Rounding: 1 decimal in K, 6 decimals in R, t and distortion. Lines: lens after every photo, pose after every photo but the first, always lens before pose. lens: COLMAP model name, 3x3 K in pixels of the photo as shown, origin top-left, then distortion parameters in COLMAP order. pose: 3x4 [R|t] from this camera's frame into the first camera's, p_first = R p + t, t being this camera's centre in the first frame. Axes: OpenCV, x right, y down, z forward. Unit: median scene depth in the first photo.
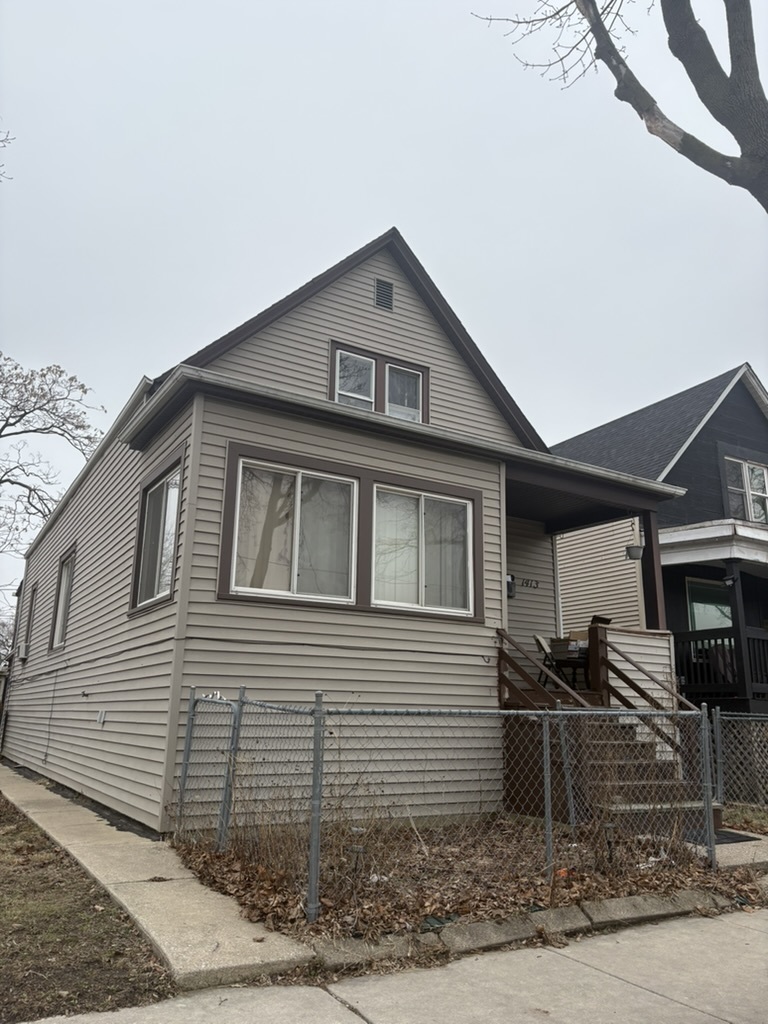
lens RADIAL K [[769.7, 0, 385.1], [0, 769.7, 516.8], [0, 0, 1]] dist [0.043180, -0.044169]
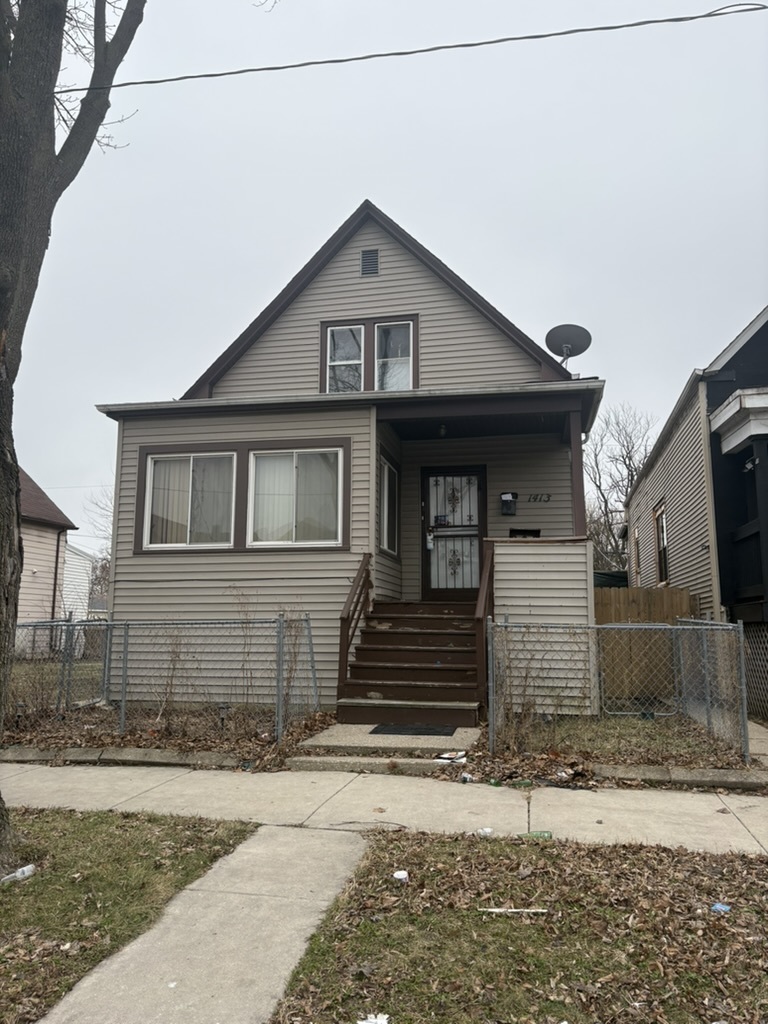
lens RADIAL K [[769.7, 0, 386.2], [0, 769.7, 513.7], [0, 0, 1]] dist [0.043180, -0.044169]
pose [[0.743201, -0.114924, -0.659124, 0.931026], [0.175407, 0.984148, 0.026187, 0.060667], [0.645666, -0.135077, 0.751578, 0.157382]]
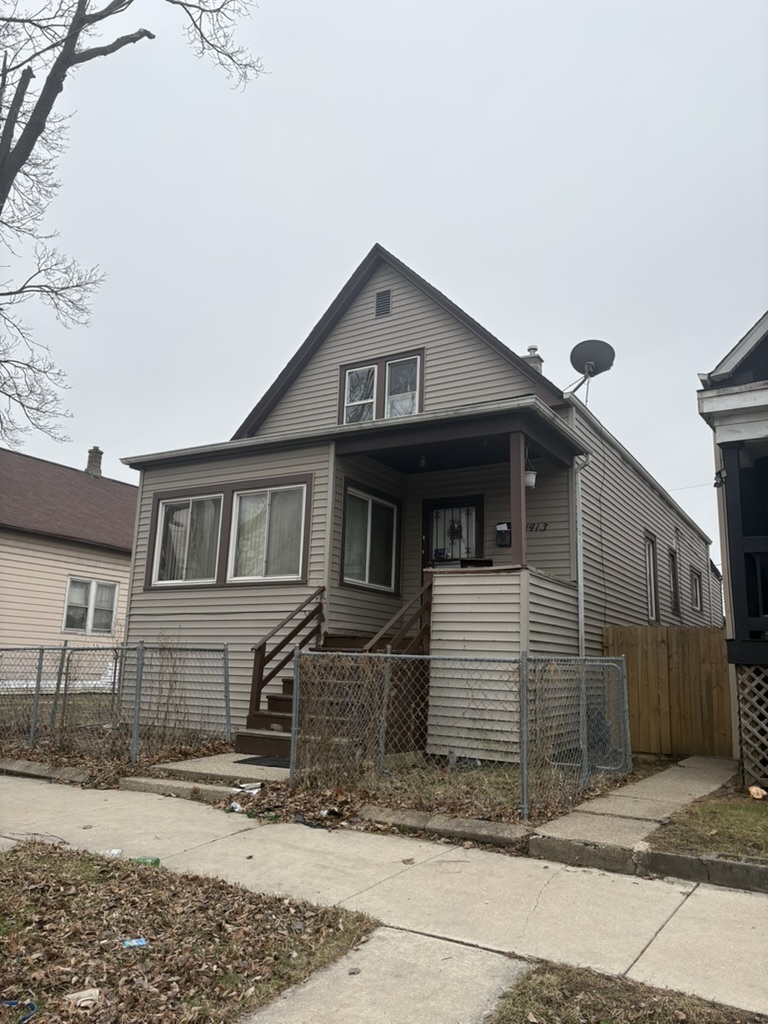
lens RADIAL K [[769.7, 0, 382.4], [0, 769.7, 508.6], [0, 0, 1]] dist [0.043180, -0.044169]
pose [[0.478352, -0.187083, -0.858009, 1.203773], [0.194026, 0.975413, -0.104510, 0.167949], [0.856465, -0.116484, 0.502890, 0.503489]]
